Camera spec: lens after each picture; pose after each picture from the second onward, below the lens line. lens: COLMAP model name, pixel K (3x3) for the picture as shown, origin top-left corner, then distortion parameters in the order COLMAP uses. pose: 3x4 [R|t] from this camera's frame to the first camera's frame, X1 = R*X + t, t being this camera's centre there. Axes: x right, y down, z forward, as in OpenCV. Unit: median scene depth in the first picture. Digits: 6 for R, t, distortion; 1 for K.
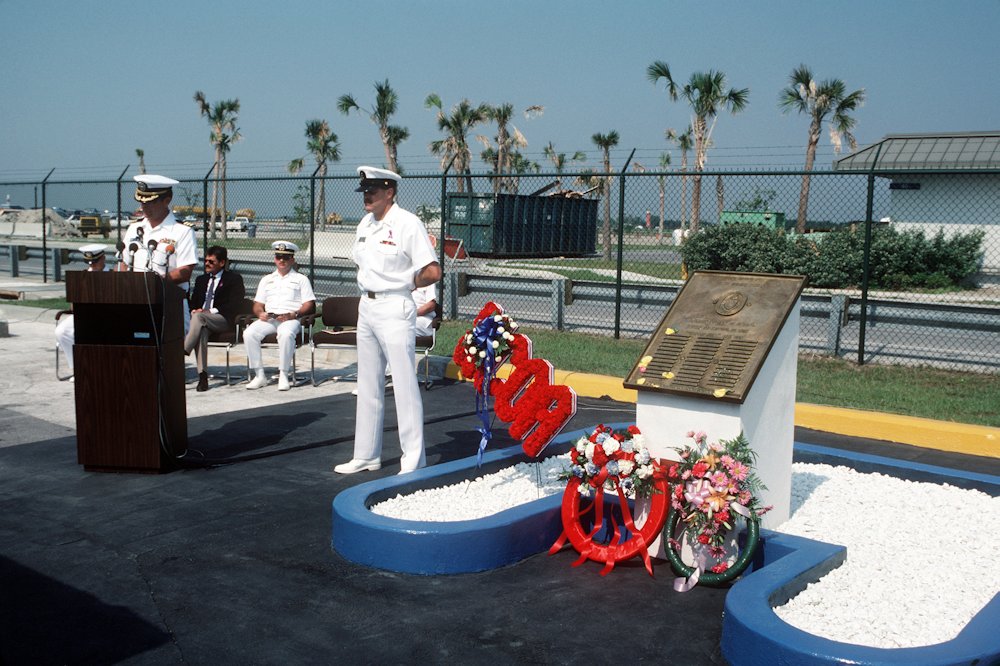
lens RADIAL K [[1085.0, 0, 499.2], [0, 1085.0, 332.2], [0, 0, 1]] dist [-0.067016, 0.000000]
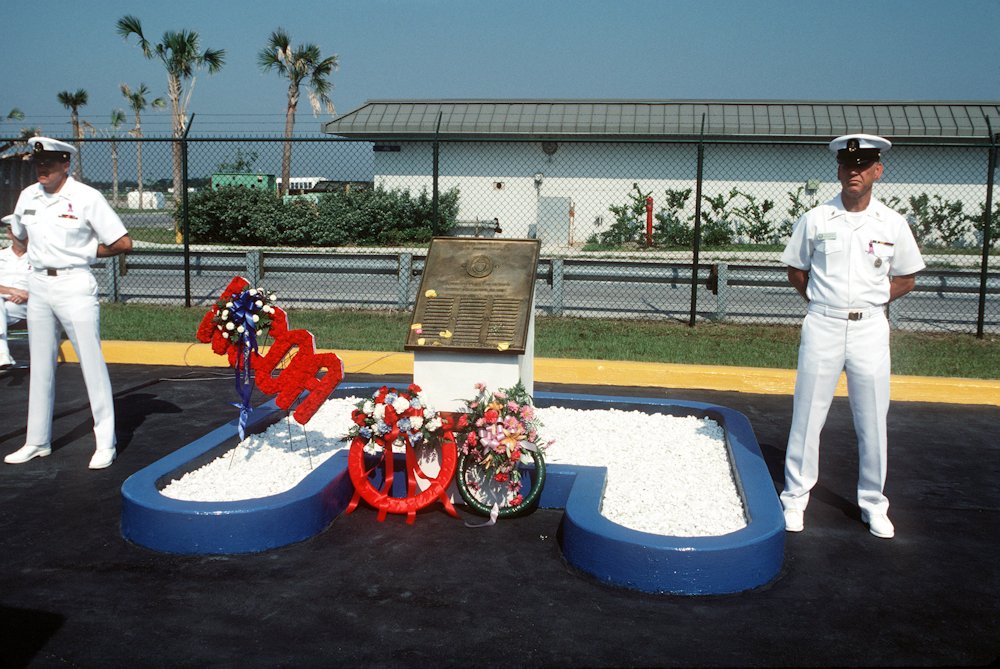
lens RADIAL K [[1085.0, 0, 497.1], [0, 1085.0, 334.7], [0, 0, 1]] dist [-0.067016, 0.000000]
pose [[0.864760, -0.078287, 0.496046, -0.302550], [0.058404, 0.996749, 0.055493, -0.016000], [-0.498778, -0.019017, 0.866521, 0.022489]]
